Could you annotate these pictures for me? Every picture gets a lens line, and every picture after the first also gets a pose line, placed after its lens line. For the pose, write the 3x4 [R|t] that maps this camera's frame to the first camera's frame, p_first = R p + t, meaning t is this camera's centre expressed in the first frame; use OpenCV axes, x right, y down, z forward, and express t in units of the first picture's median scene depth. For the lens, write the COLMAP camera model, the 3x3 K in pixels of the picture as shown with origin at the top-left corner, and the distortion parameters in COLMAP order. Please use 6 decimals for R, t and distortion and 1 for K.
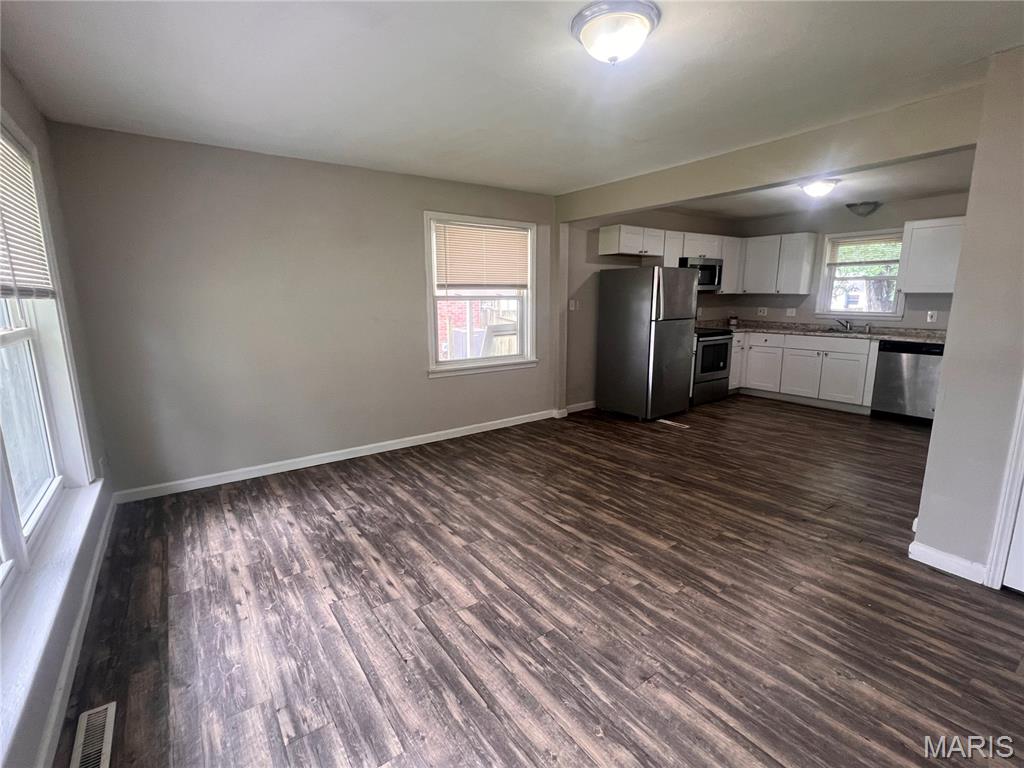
lens RADIAL K [[475.8, 0, 512.0], [0, 475.8, 384.0], [0, 0, 1]] dist [0.000110, 0.000888]
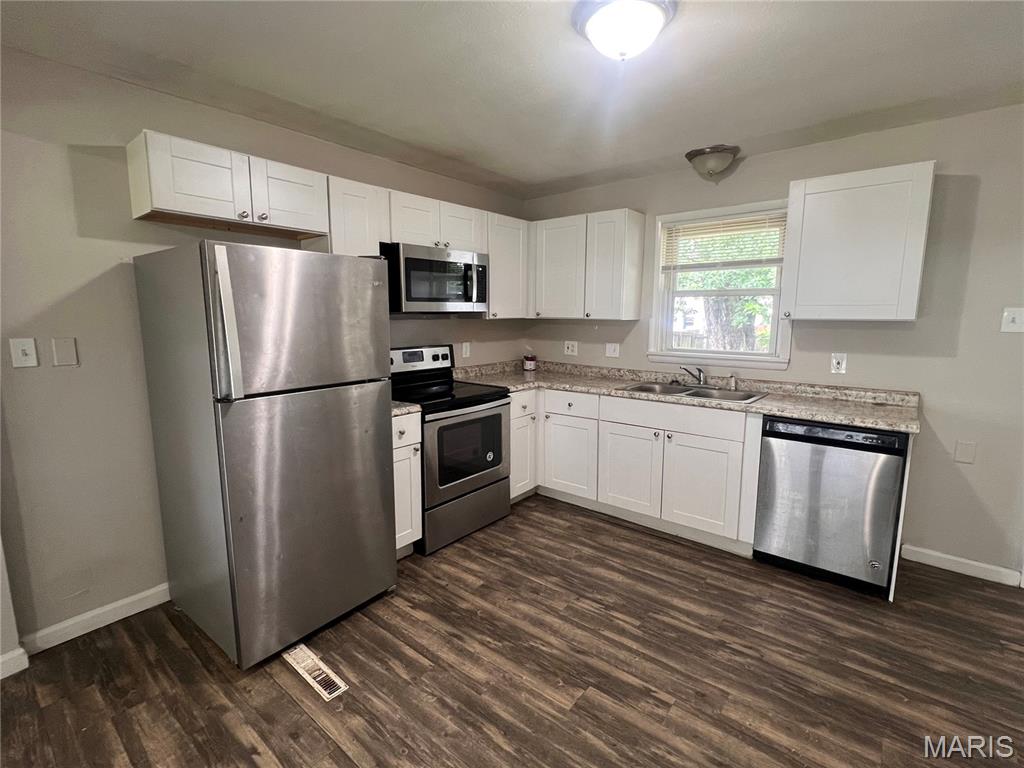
lens RADIAL K [[475.8, 0, 512.0], [0, 475.8, 384.0], [0, 0, 1]] dist [0.000110, 0.000888]
pose [[0.965364, -0.032841, 0.258832, 0.377318], [0.043706, 0.998384, -0.036332, -0.112282], [-0.257221, 0.046386, 0.965239, 0.563867]]
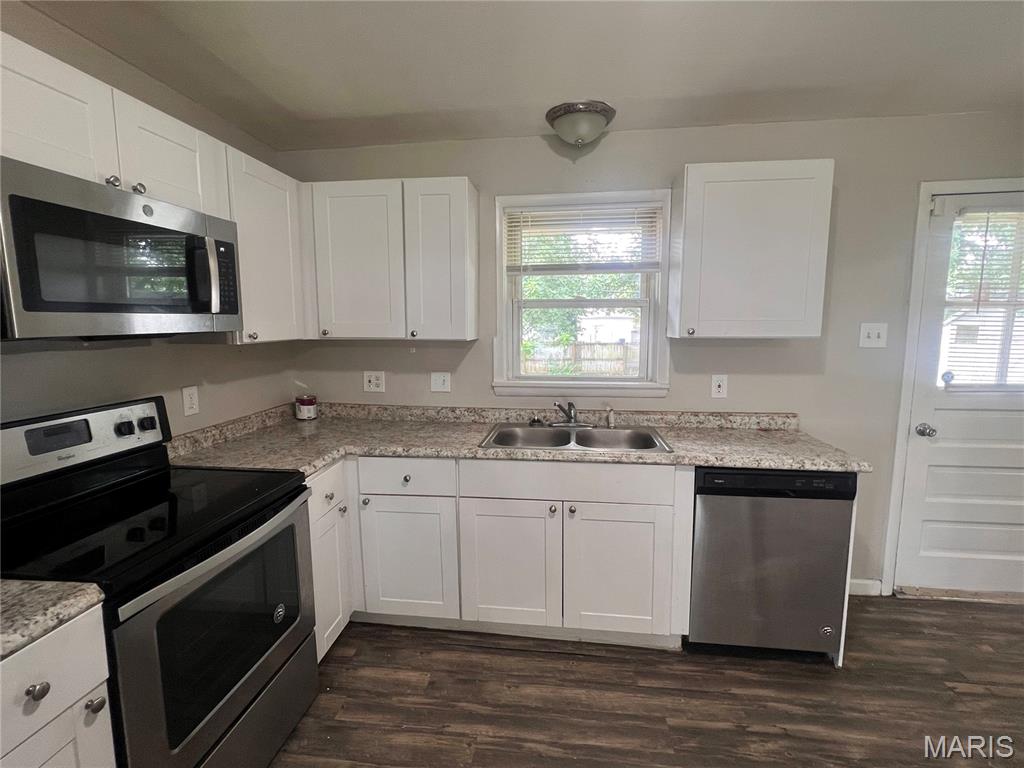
lens RADIAL K [[475.8, 0, 512.0], [0, 475.8, 384.0], [0, 0, 1]] dist [0.000110, 0.000888]
pose [[0.677683, -0.092052, 0.729570, 0.393100], [0.139327, 0.990236, -0.004478, -0.166360], [-0.722035, 0.104684, 0.683891, 0.808076]]
